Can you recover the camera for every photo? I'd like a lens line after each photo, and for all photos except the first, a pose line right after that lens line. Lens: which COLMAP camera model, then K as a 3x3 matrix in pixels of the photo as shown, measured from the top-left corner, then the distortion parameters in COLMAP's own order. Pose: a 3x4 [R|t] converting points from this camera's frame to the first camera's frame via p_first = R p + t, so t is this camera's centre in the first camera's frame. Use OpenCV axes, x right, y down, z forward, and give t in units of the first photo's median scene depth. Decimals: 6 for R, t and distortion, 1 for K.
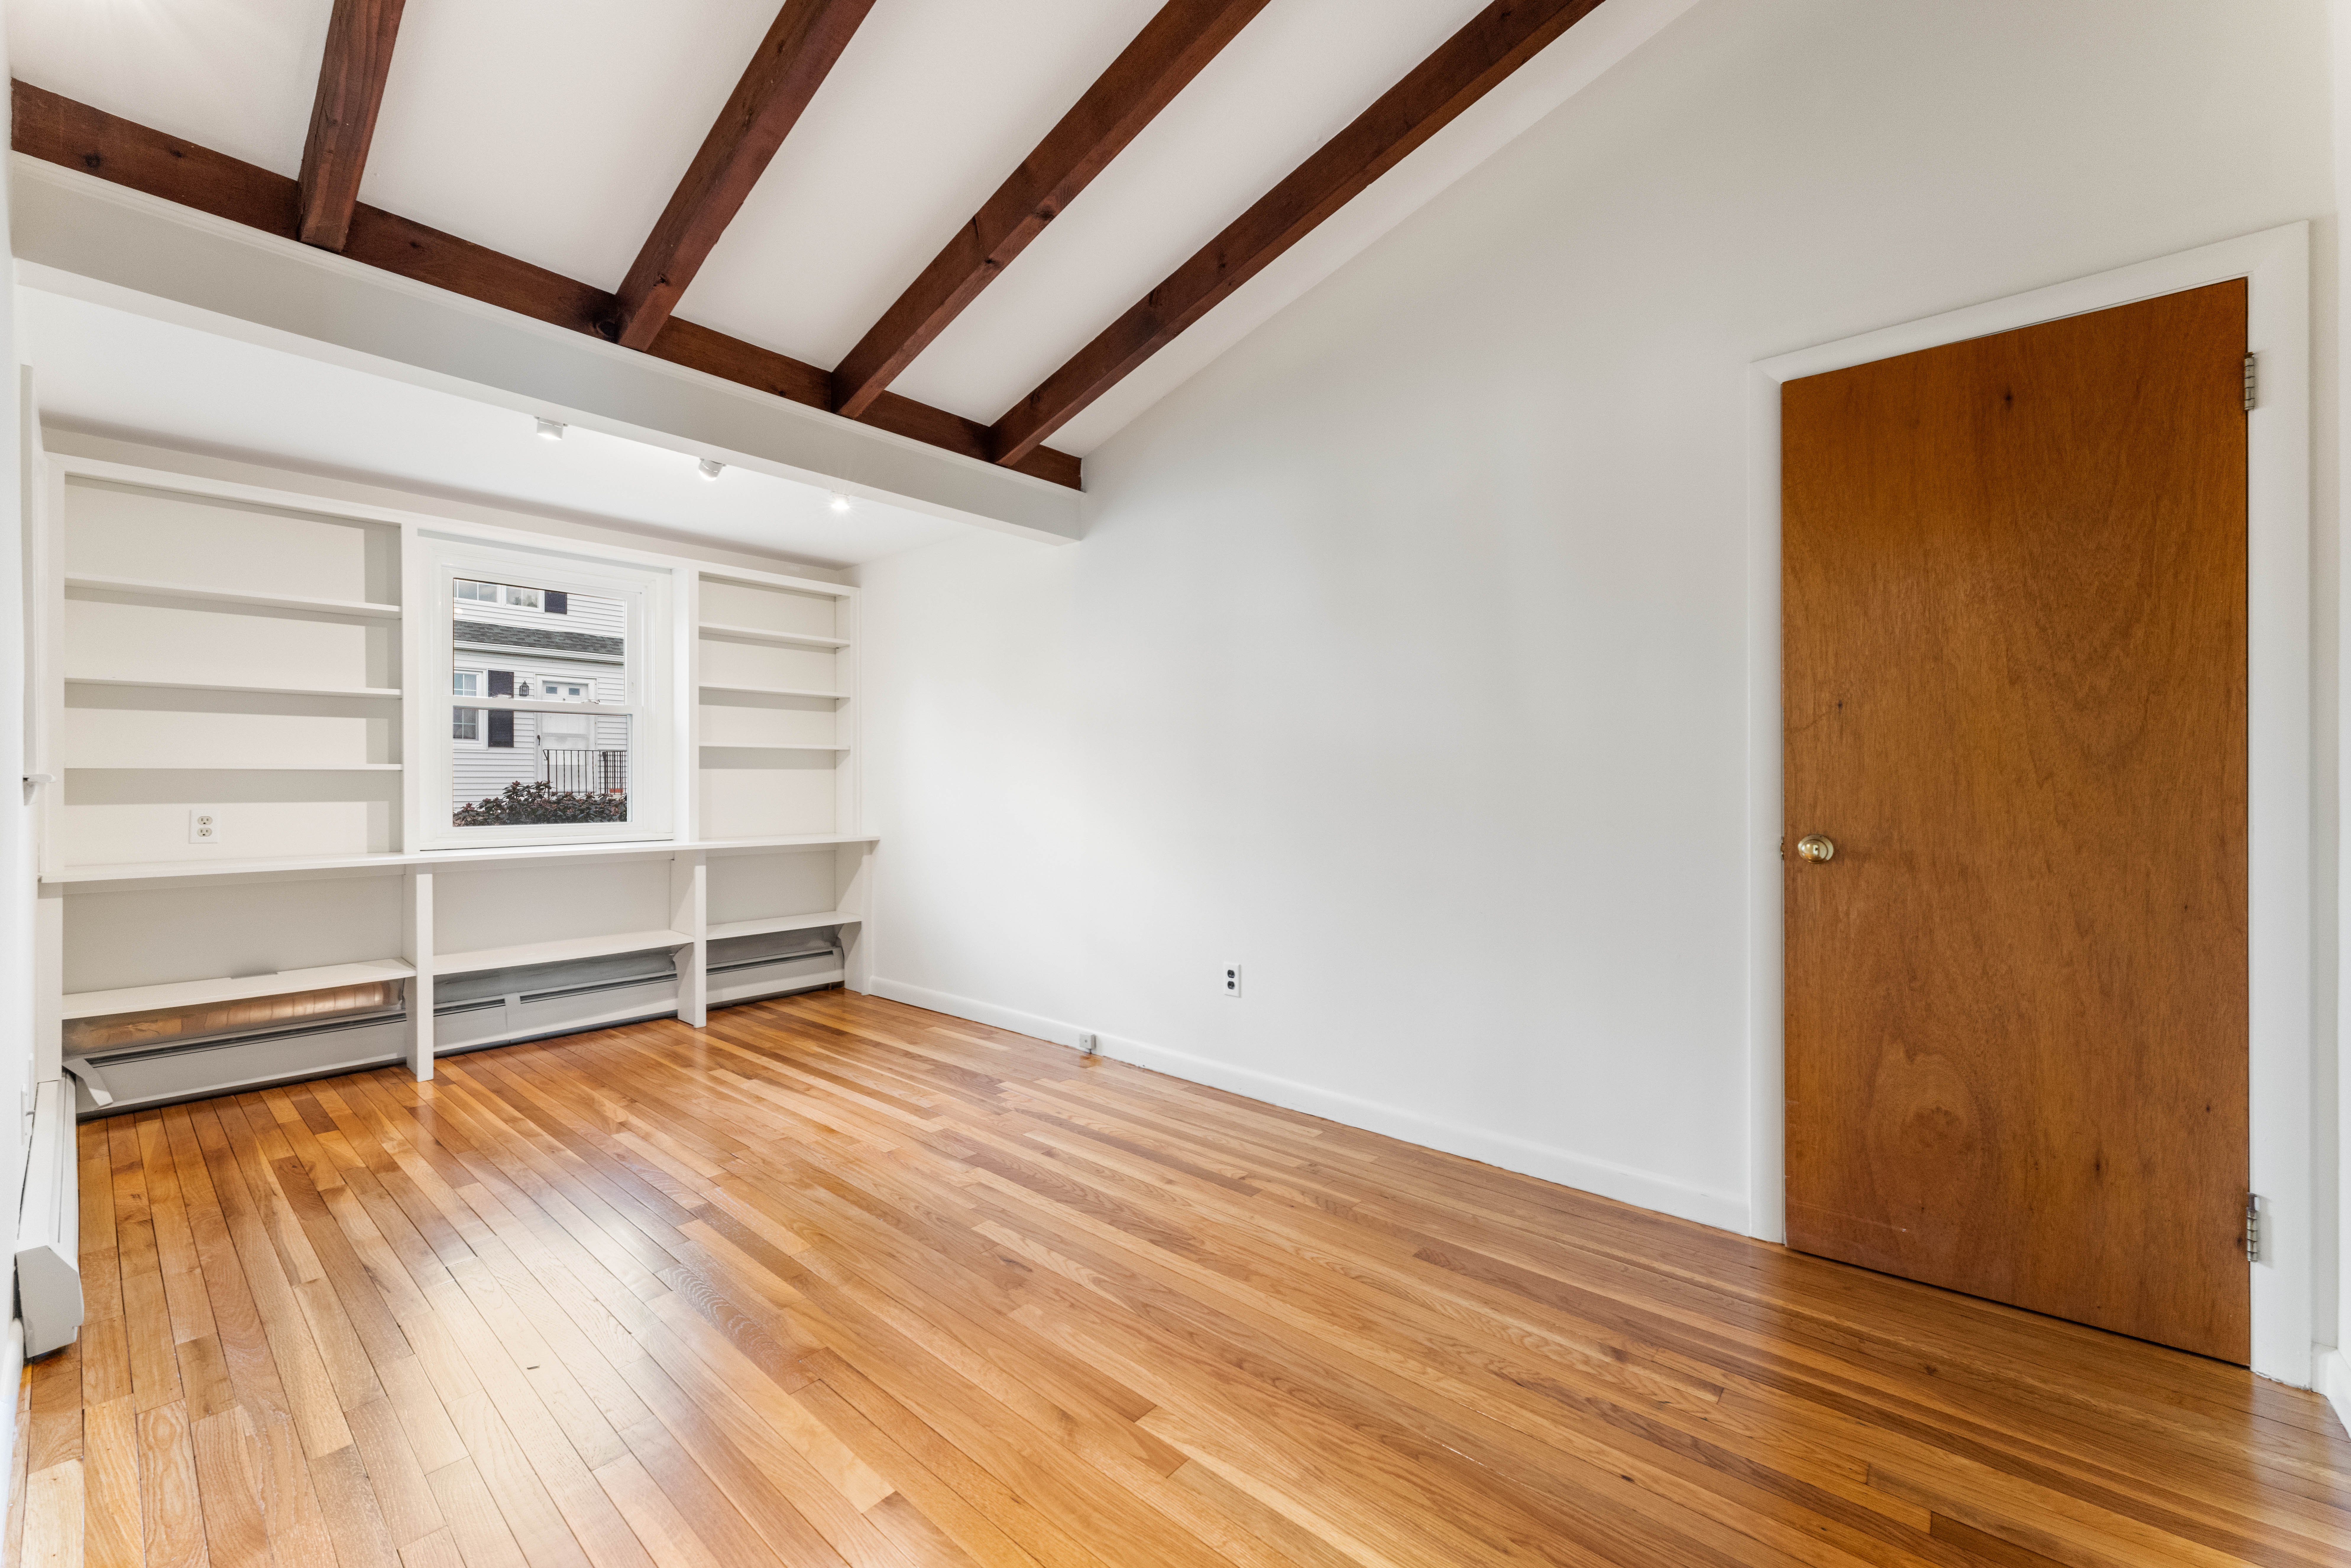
lens RADIAL K [[945.8, 0, 1175.2], [0, 945.8, 774.6], [0, 0, 1]] dist [0.000249, 0.000183]
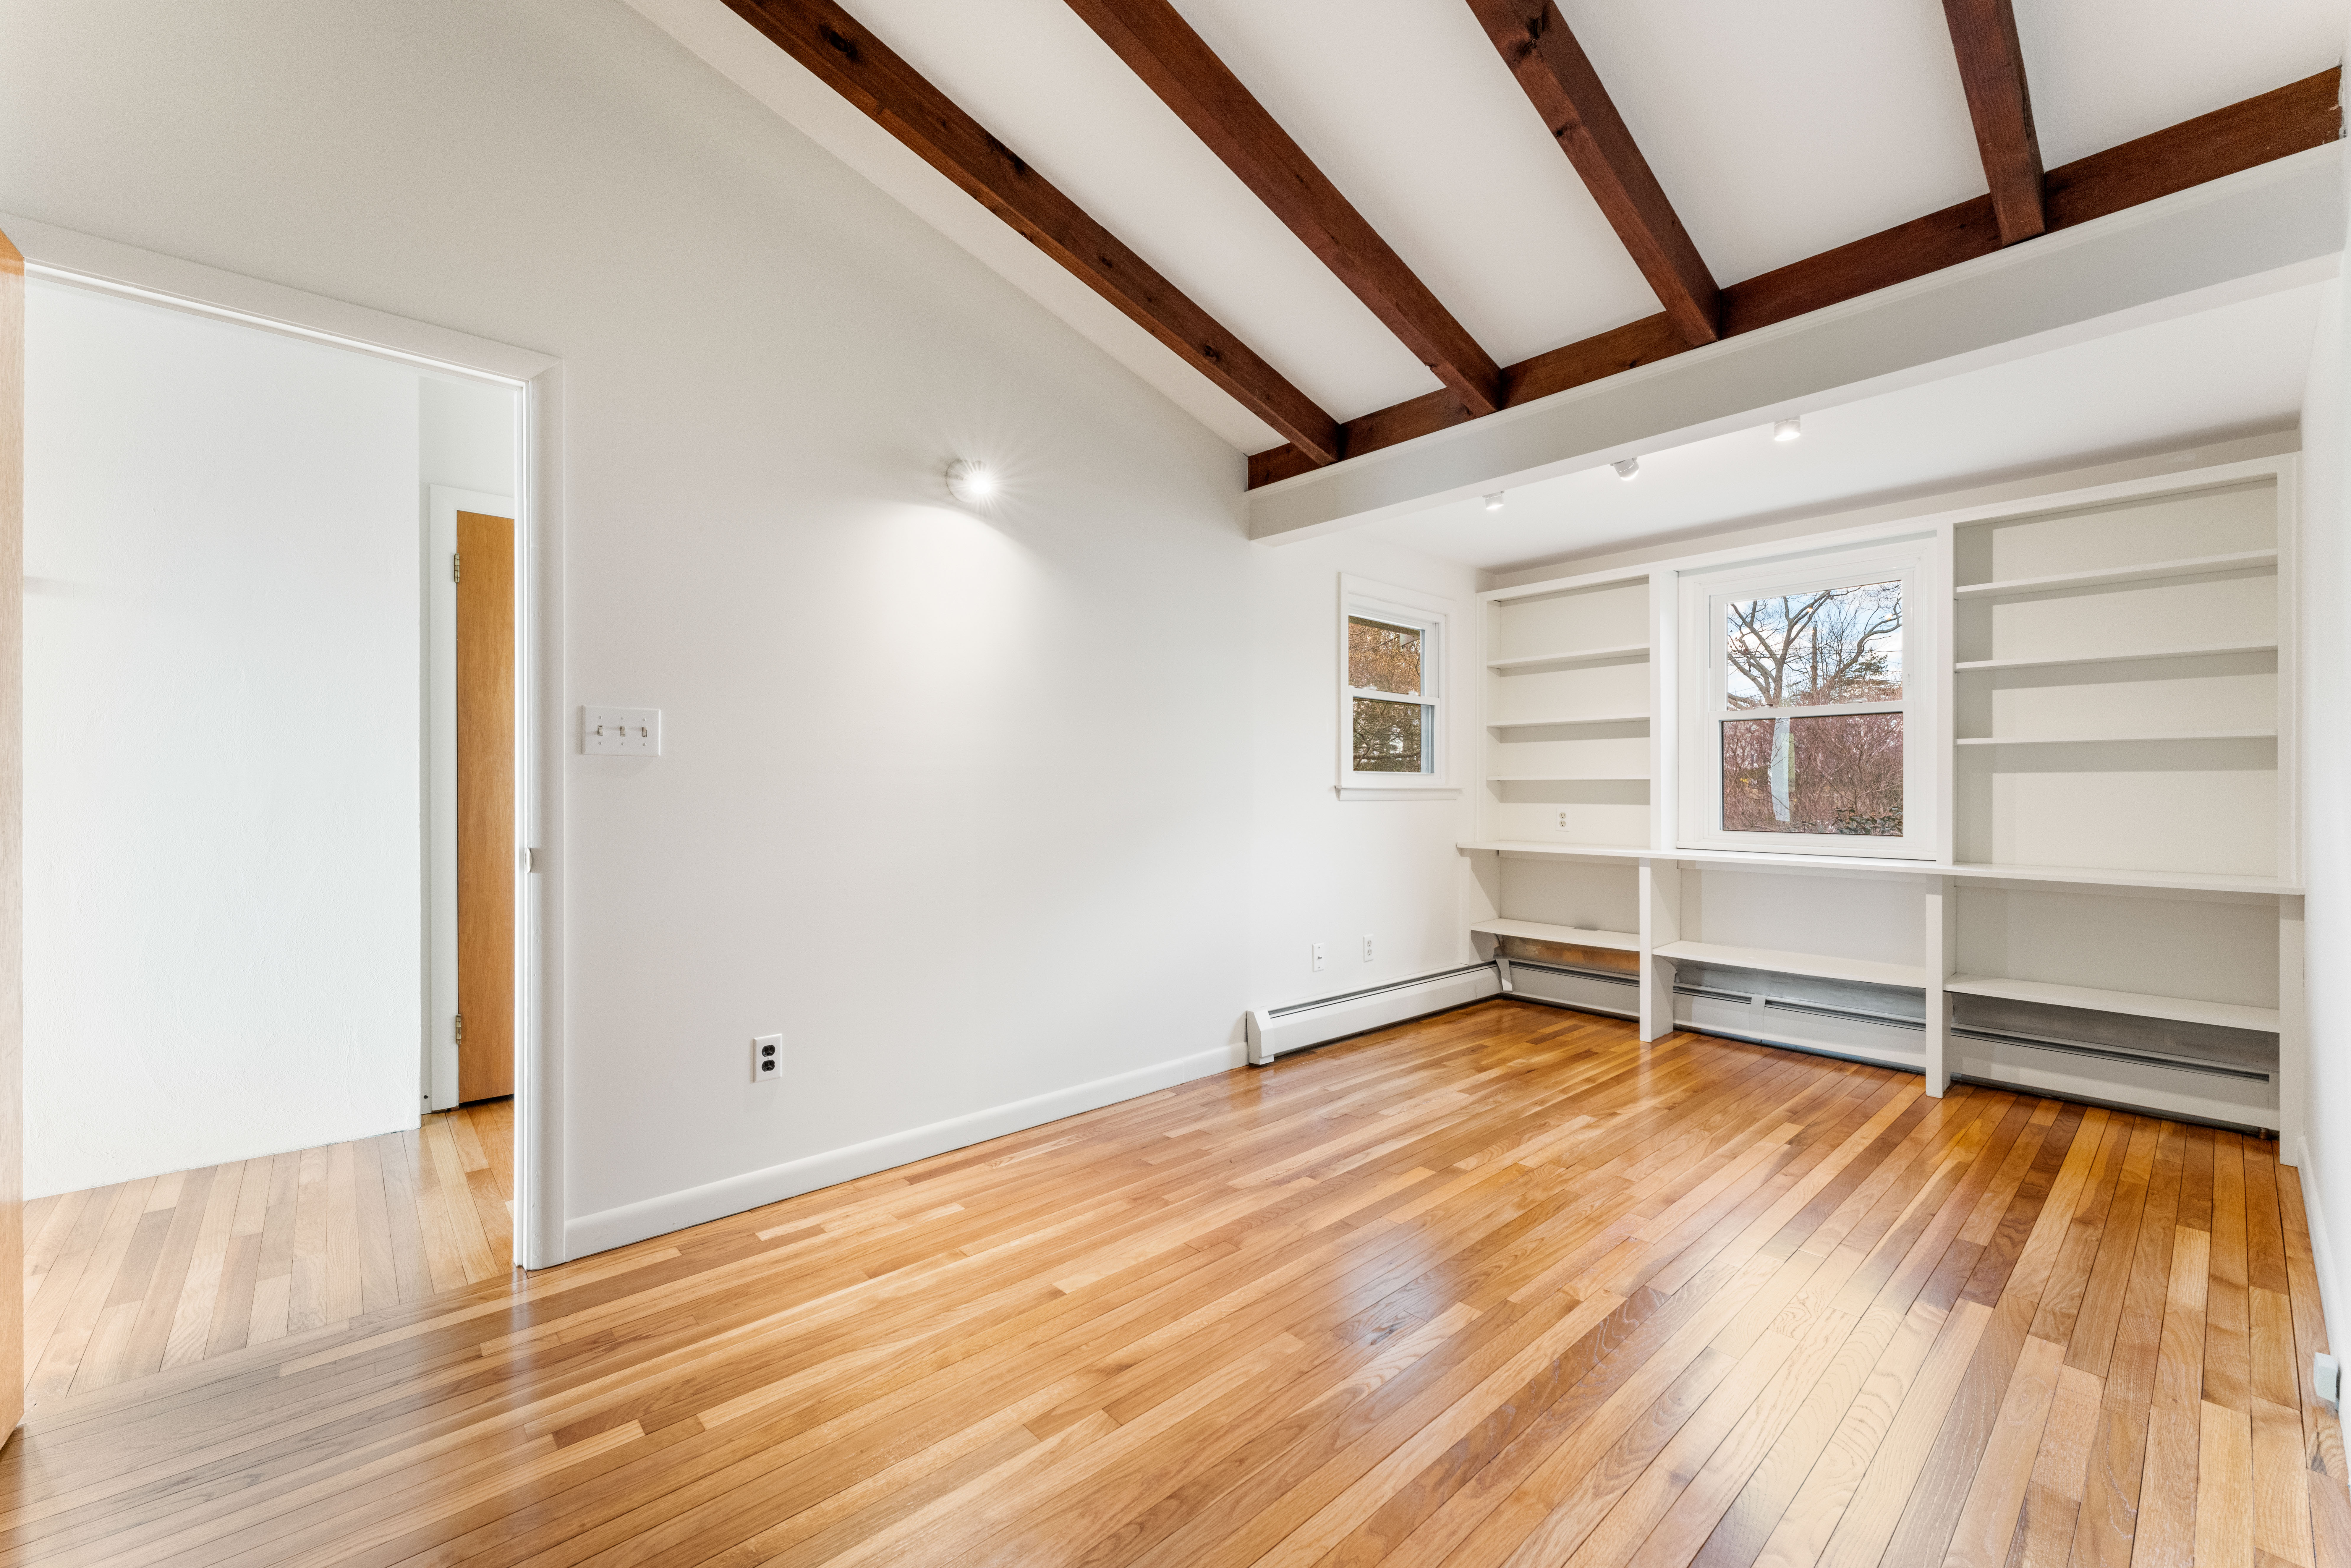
lens RADIAL K [[945.8, 0, 1175.9], [0, 945.8, 794.0], [0, 0, 1]] dist [0.000249, 0.000183]
pose [[-0.129271, 0.009979, -0.991559, 0.513290], [0.007364, 0.999931, 0.009104, -0.001690], [0.991582, -0.006125, -0.129336, 0.642253]]
